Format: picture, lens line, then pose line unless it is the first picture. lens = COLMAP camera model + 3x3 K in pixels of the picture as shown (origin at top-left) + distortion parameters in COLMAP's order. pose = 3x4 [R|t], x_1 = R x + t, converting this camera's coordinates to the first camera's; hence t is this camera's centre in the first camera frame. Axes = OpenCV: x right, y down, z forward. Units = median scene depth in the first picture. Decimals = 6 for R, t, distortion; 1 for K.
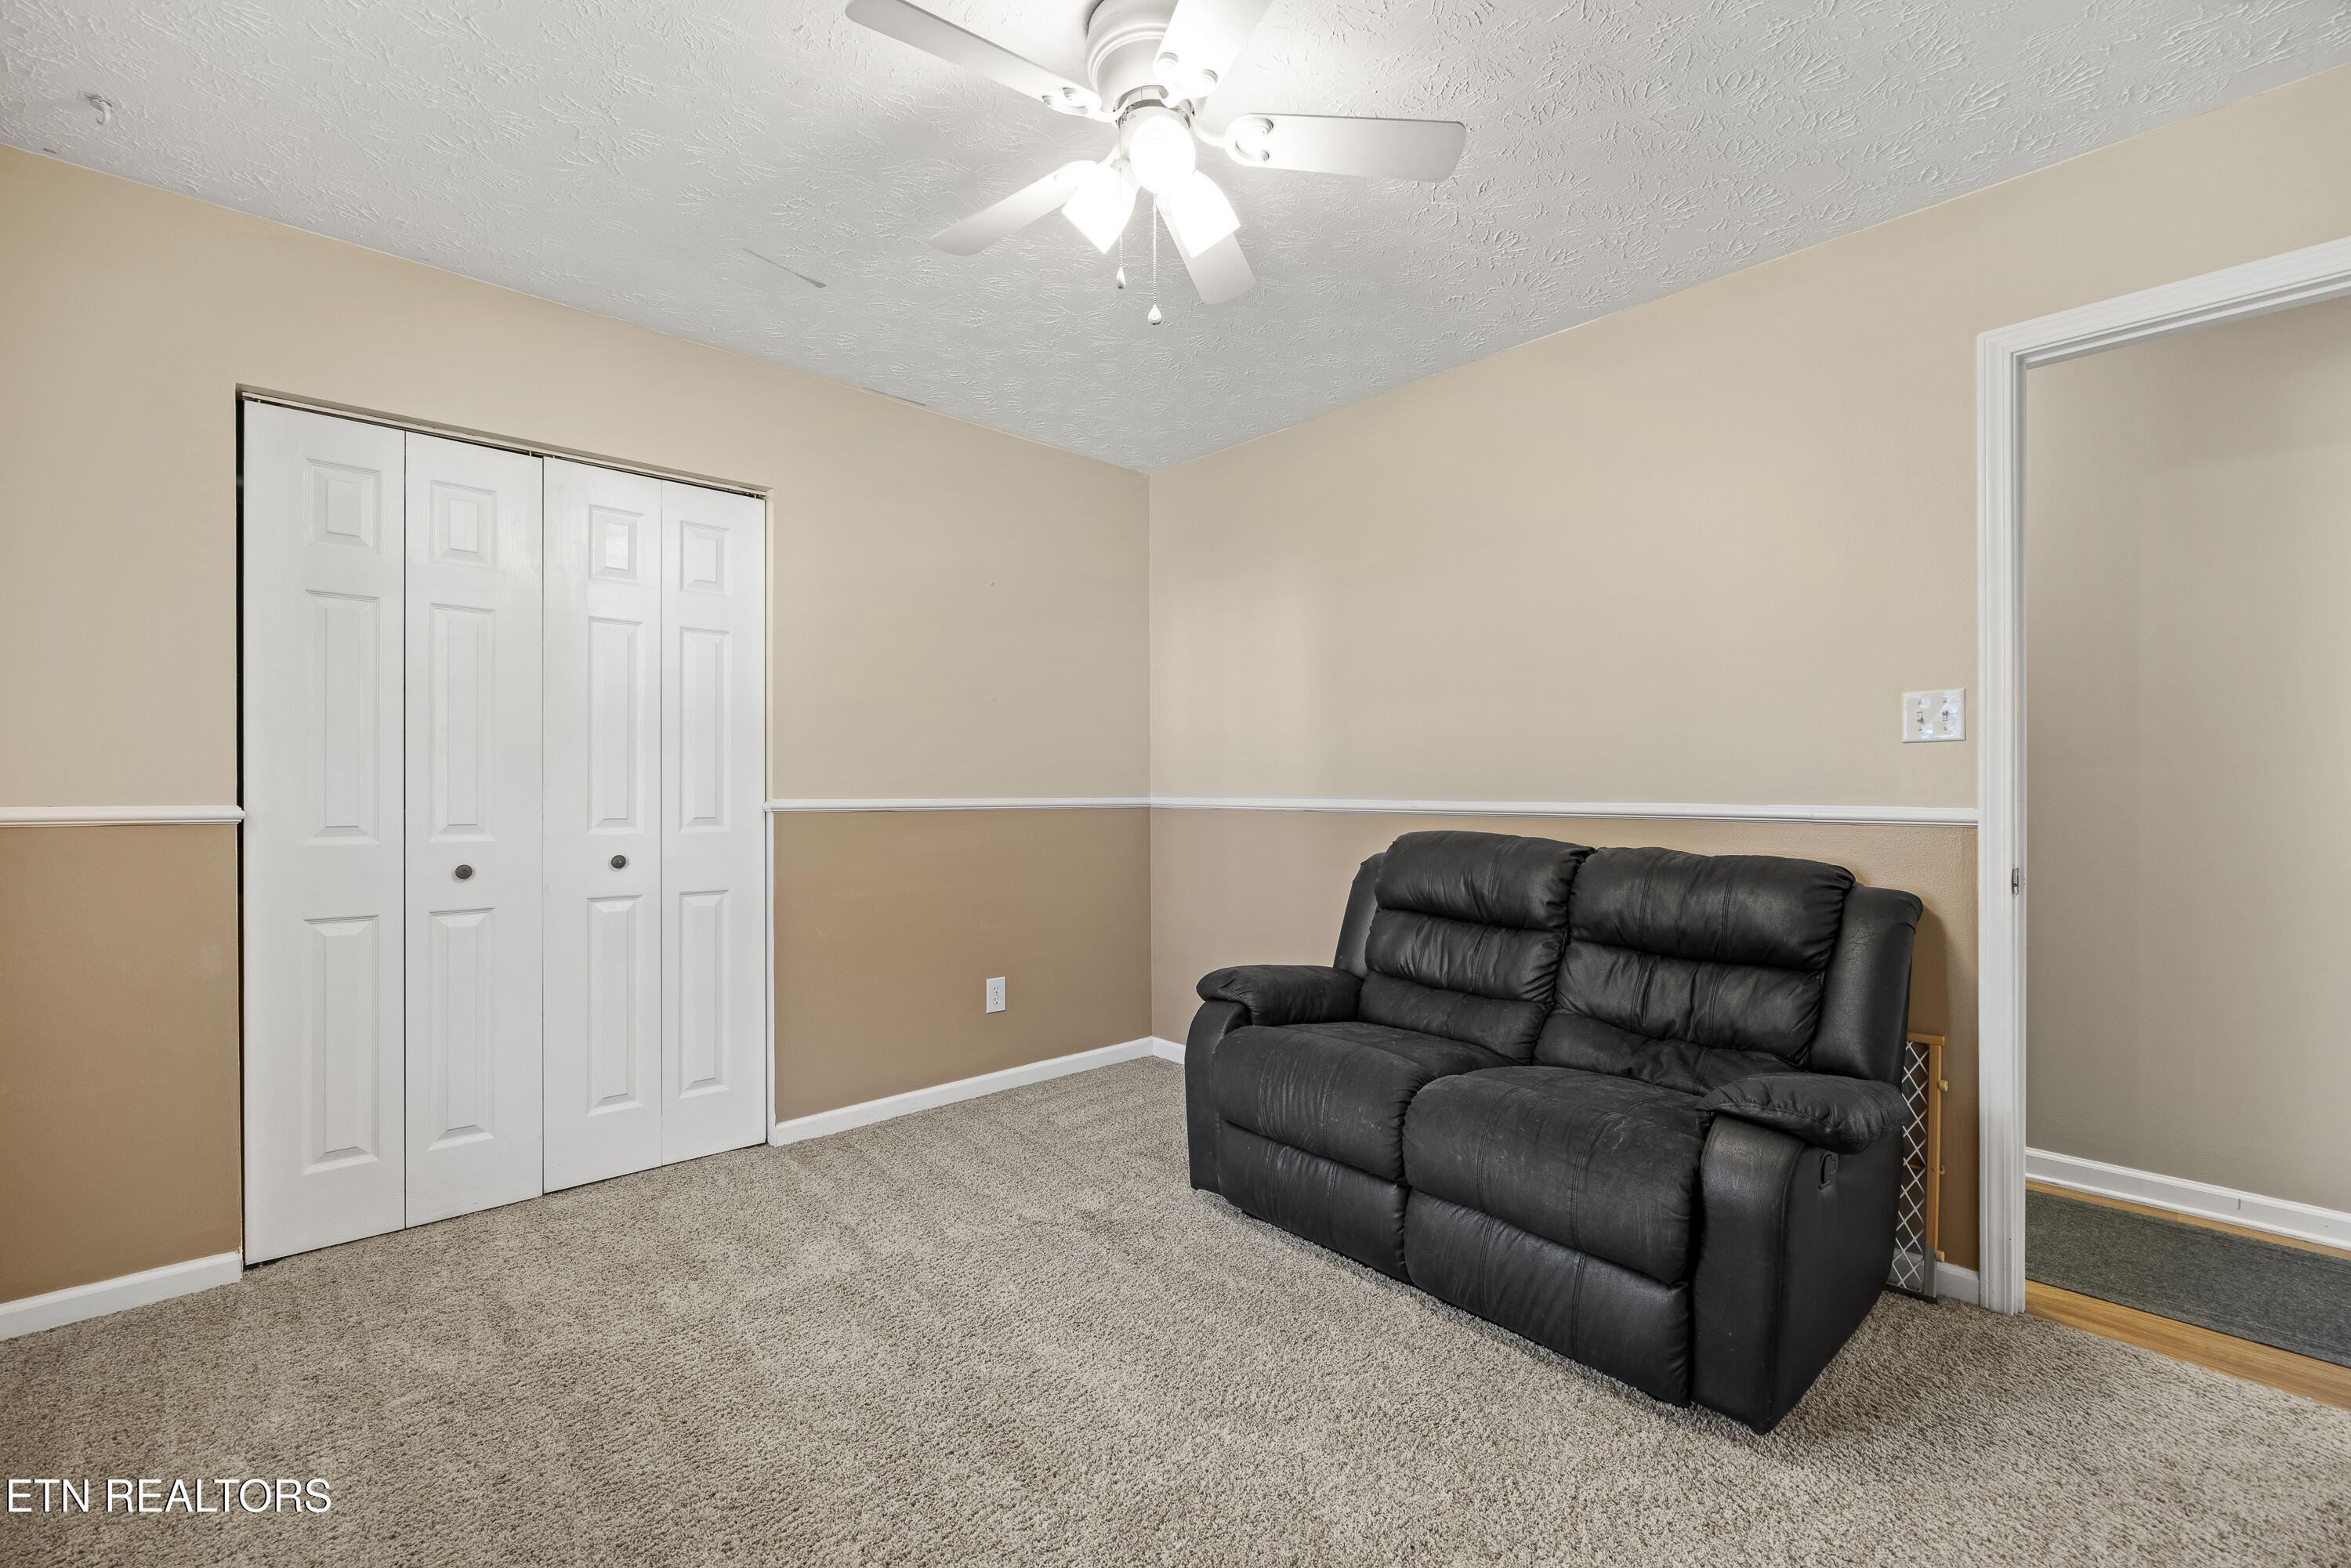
lens RADIAL K [[1004.7, 0, 1175.5], [0, 1004.7, 784.0], [0, 0, 1]] dist [-0.000489, 0.000093]
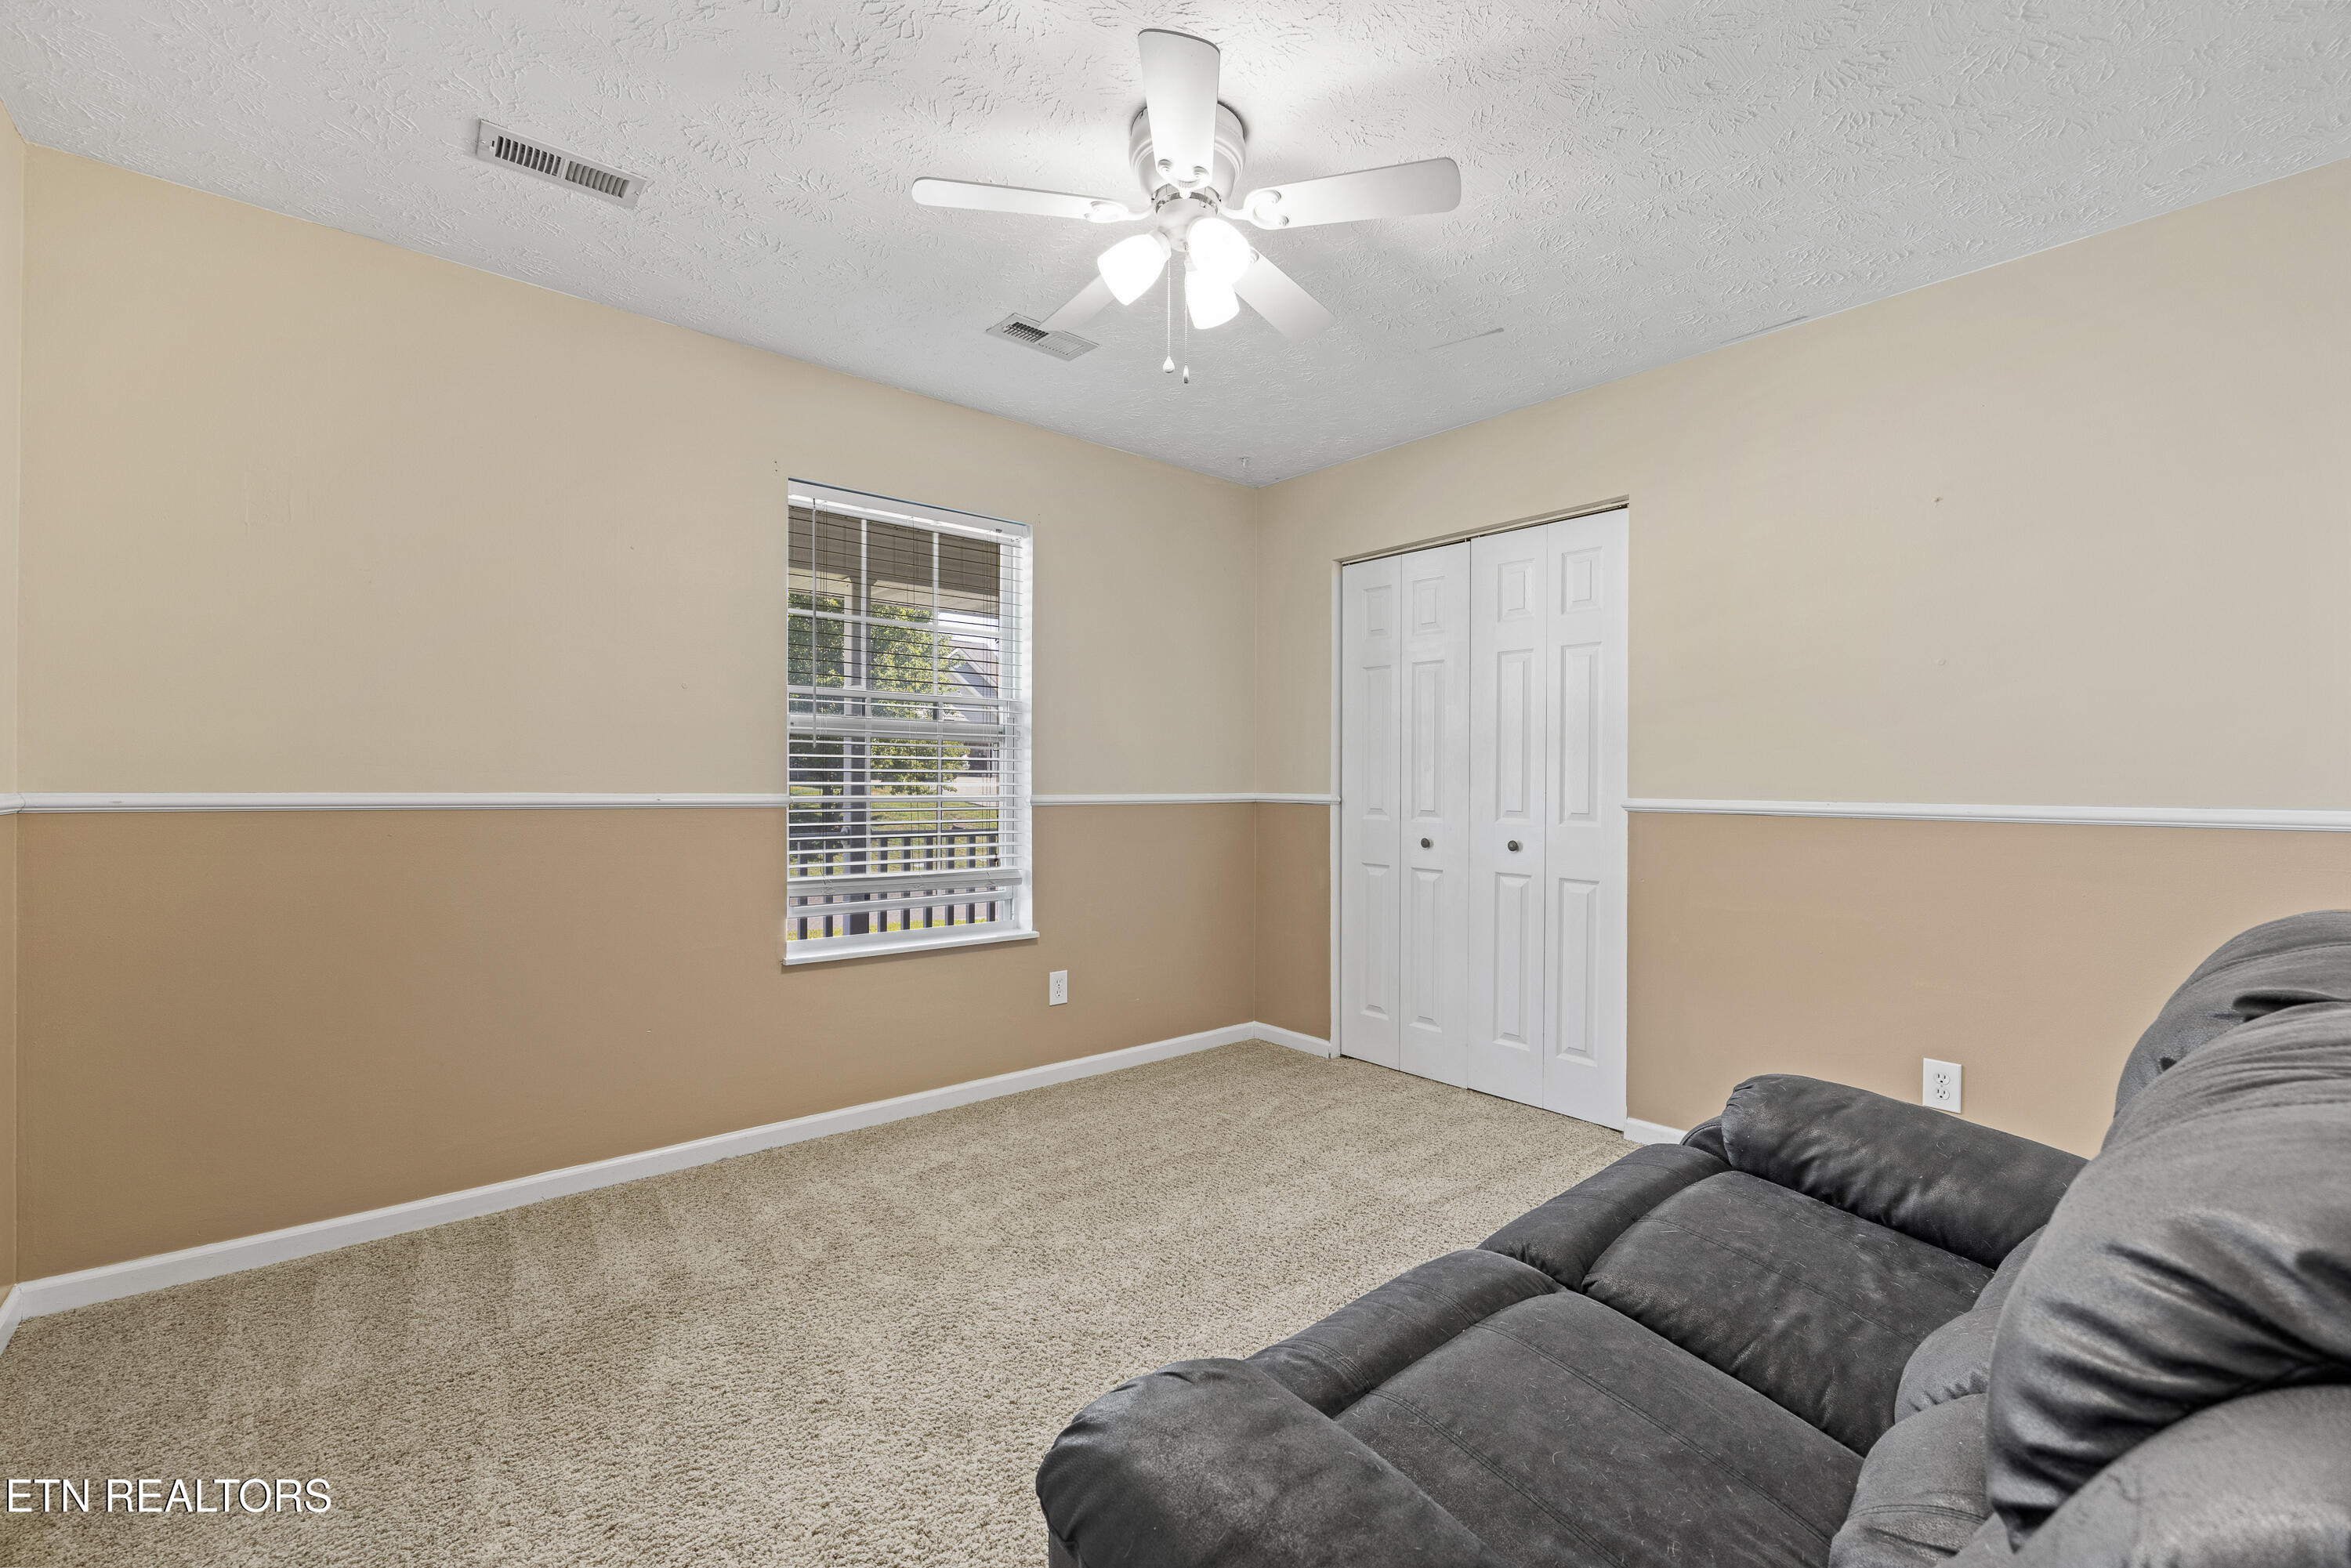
lens RADIAL K [[995.4, 0, 1175.5], [0, 995.4, 784.0], [0, 0, 1]] dist [0.000239, 0.000024]
pose [[-0.039260, 0.003413, -0.999223, 0.758432], [-0.002662, 0.999990, 0.003520, -0.002639], [0.999225, 0.002798, -0.039251, 0.697204]]
